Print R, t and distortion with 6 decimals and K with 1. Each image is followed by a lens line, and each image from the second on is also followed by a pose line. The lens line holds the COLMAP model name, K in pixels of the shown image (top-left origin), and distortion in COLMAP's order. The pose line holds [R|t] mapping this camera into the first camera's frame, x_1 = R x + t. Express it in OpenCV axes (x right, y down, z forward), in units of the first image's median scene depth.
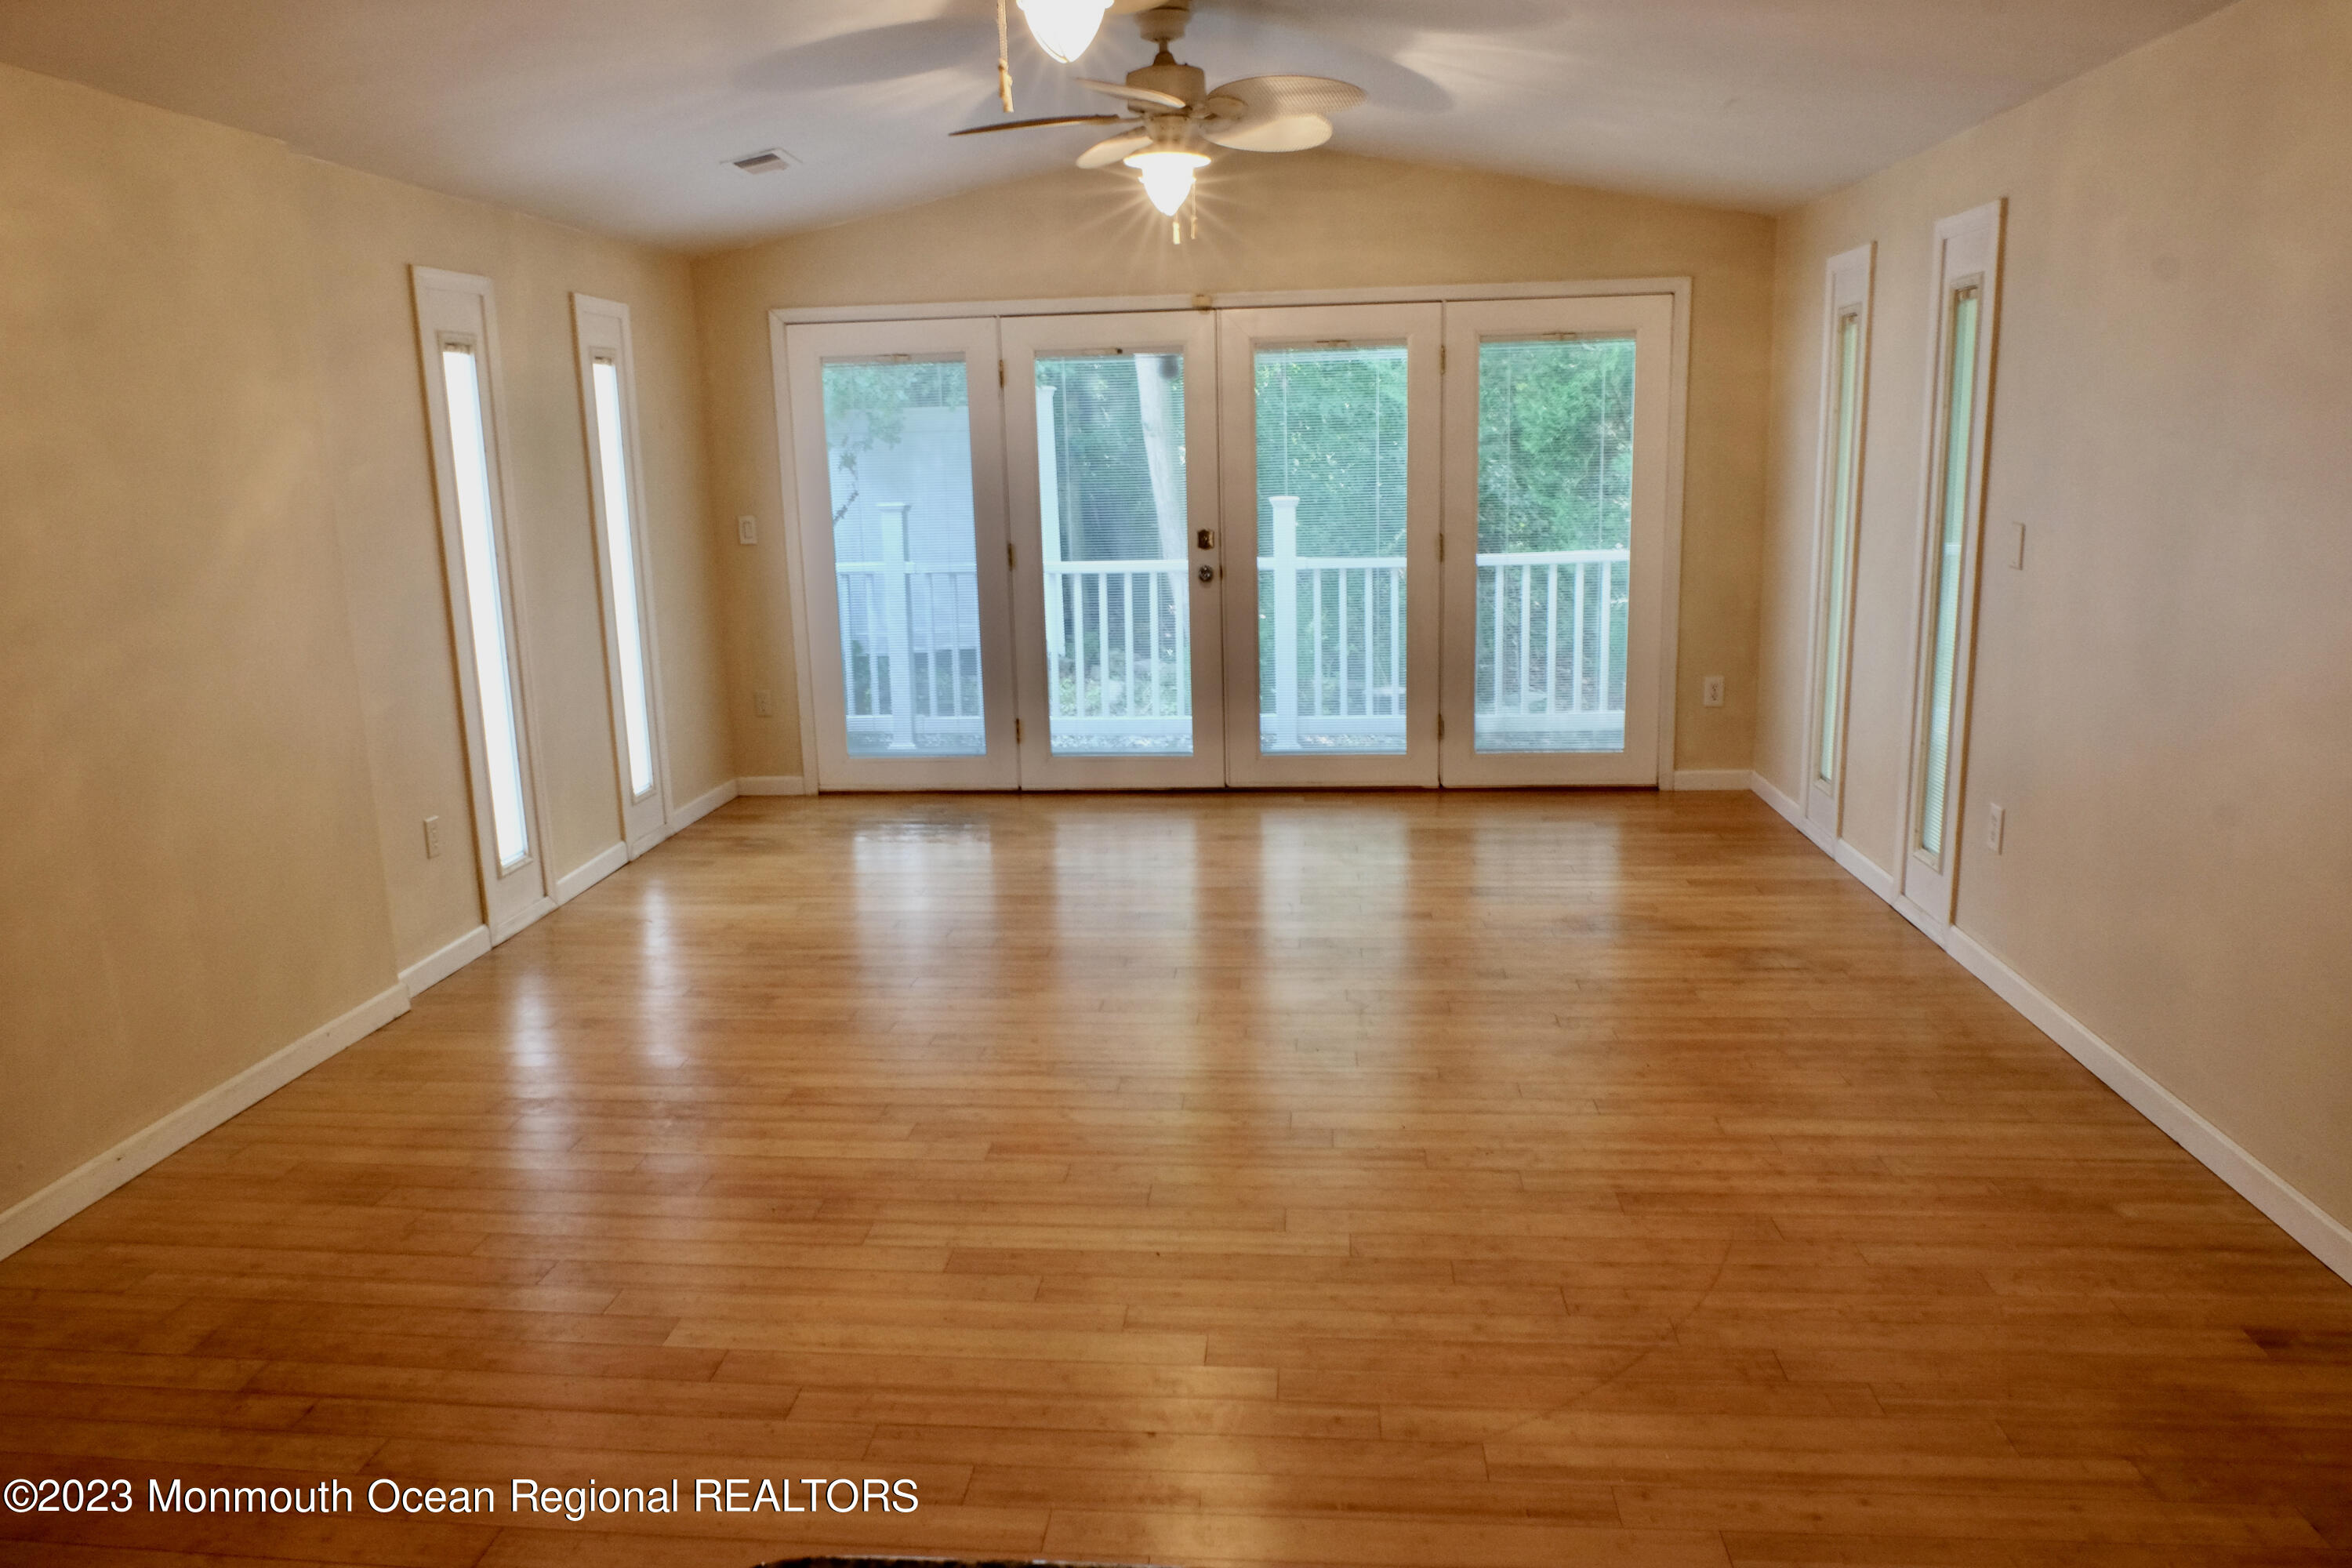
lens RADIAL K [[1627.7, 0, 1165.1], [0, 1627.7, 783.5], [0, 0, 1]] dist [-0.018378, 0.012279]
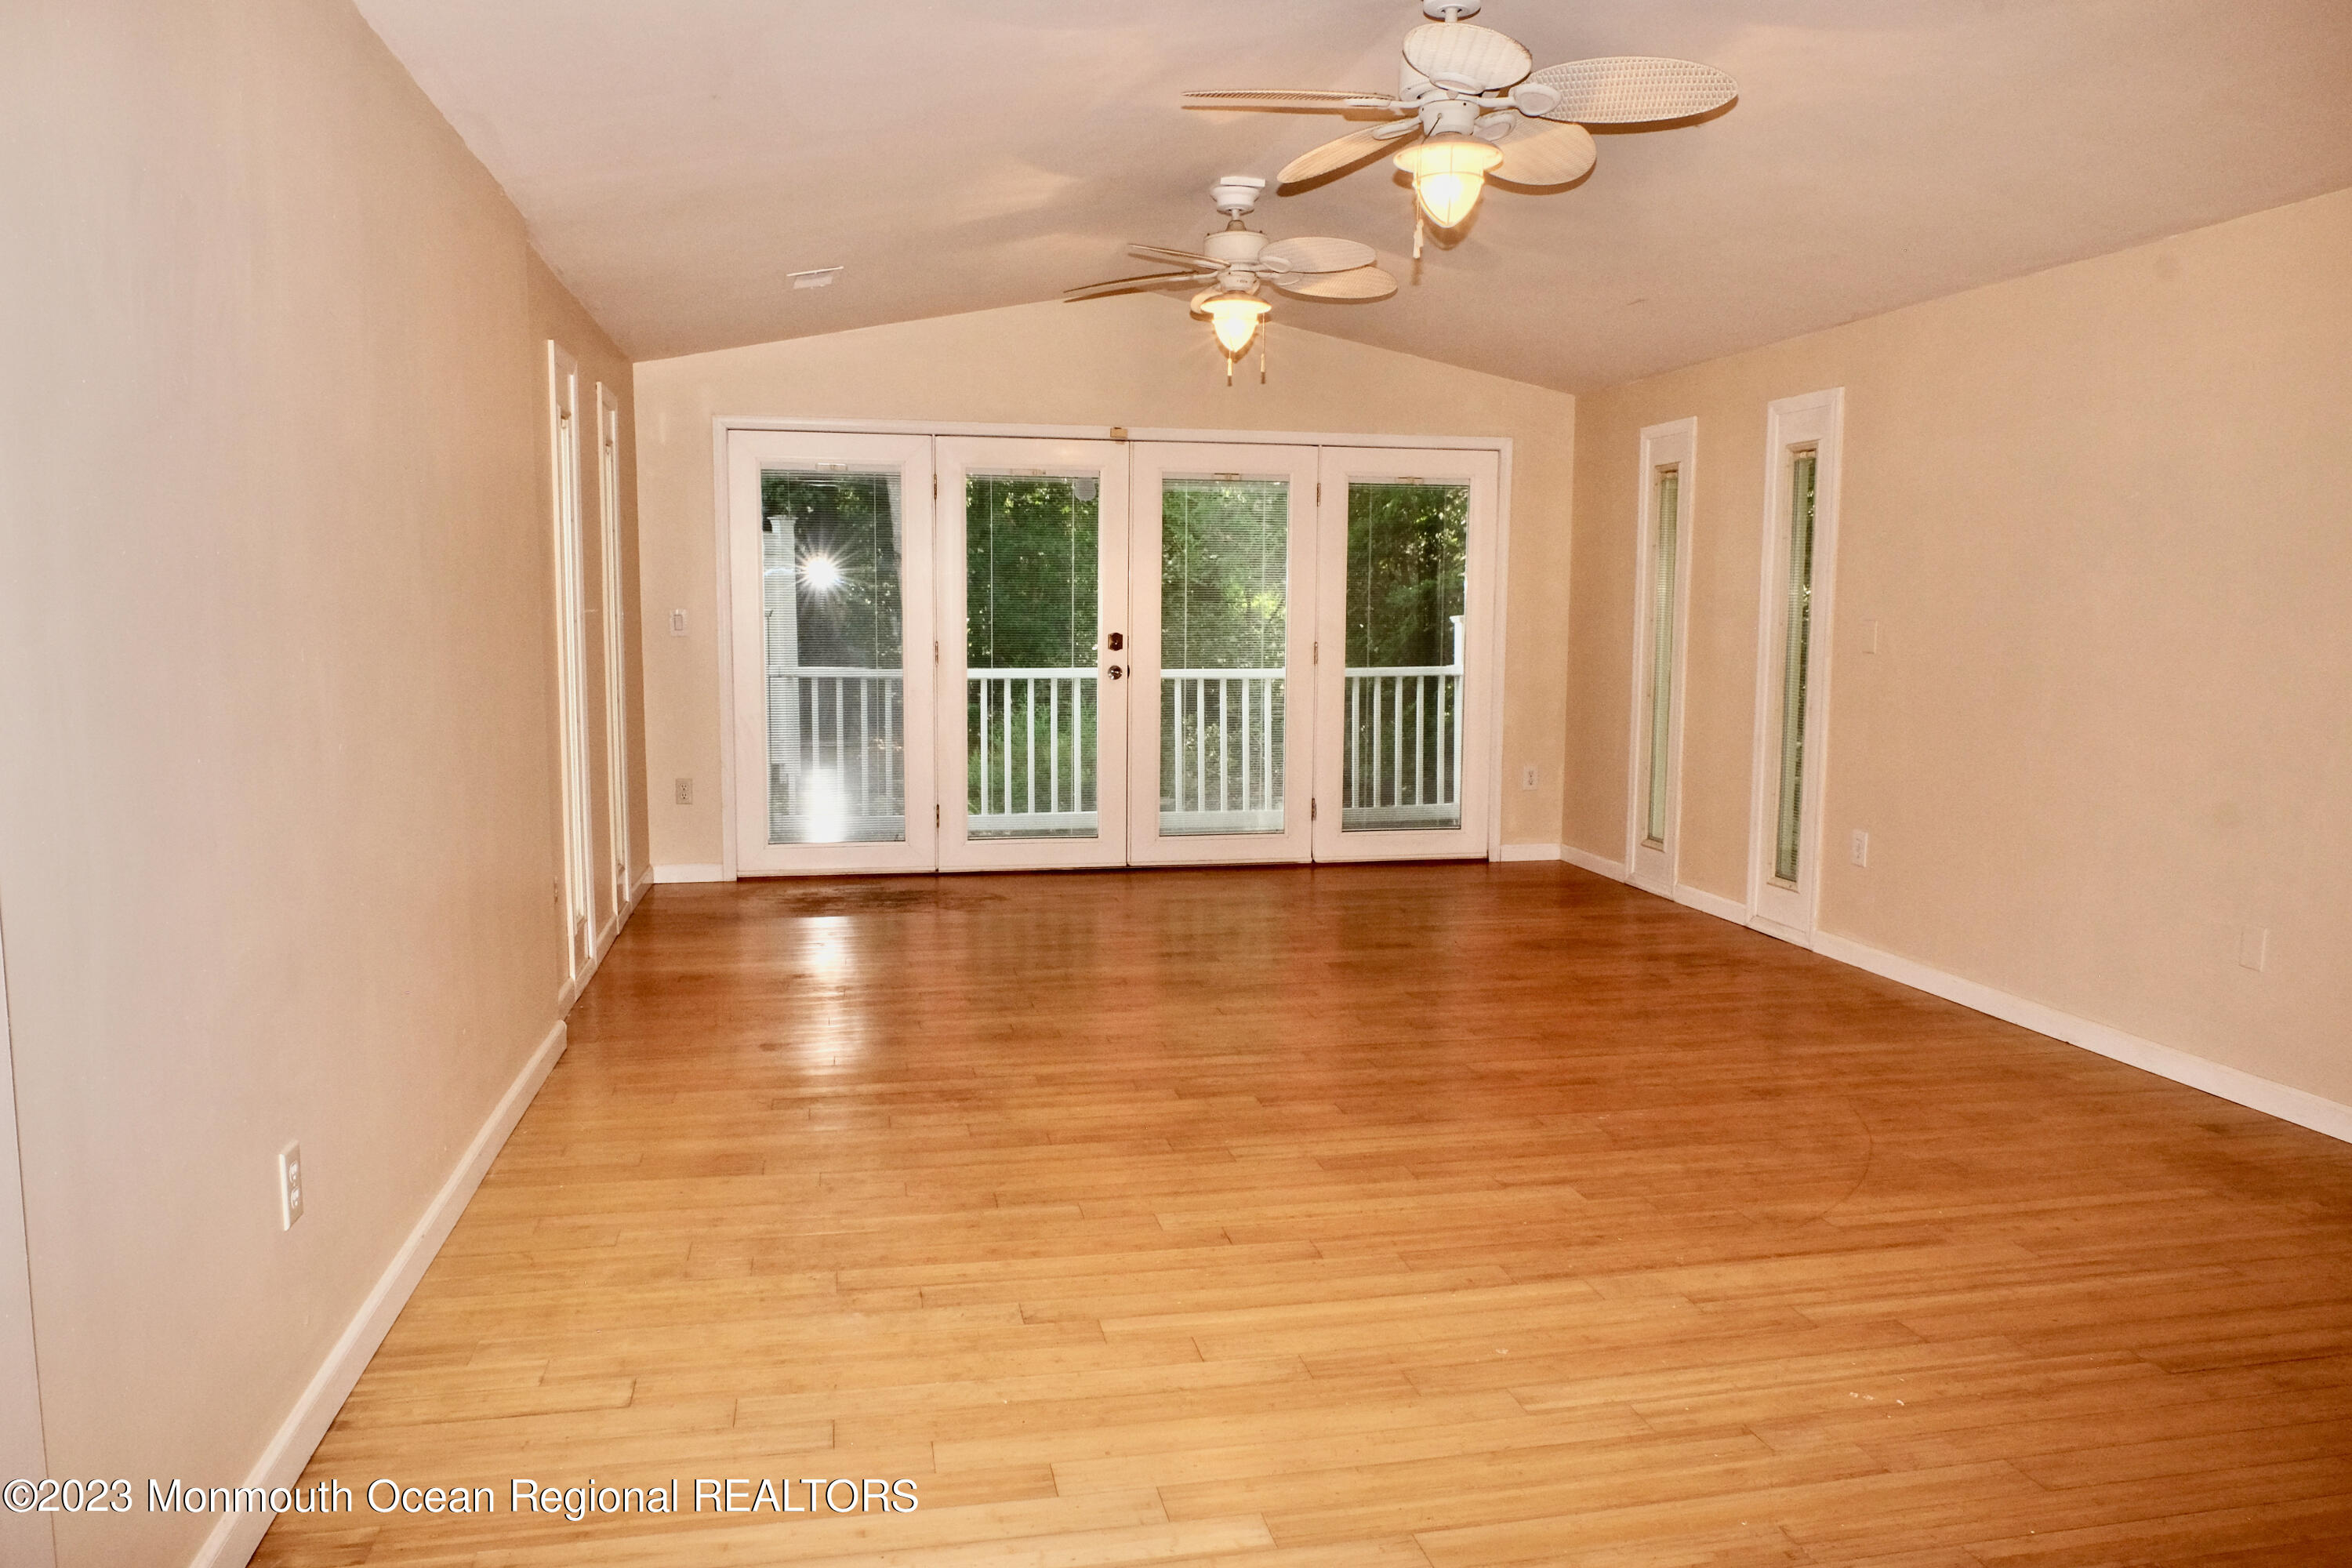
lens RADIAL K [[1627.7, 0, 1188.1], [0, 1627.7, 782.2], [0, 0, 1]] dist [-0.018378, 0.012279]
pose [[0.957314, -0.000381, 0.289048, -0.559126], [0.028953, 0.995096, -0.094579, 0.116966], [-0.287595, 0.098911, 0.952631, -0.157310]]
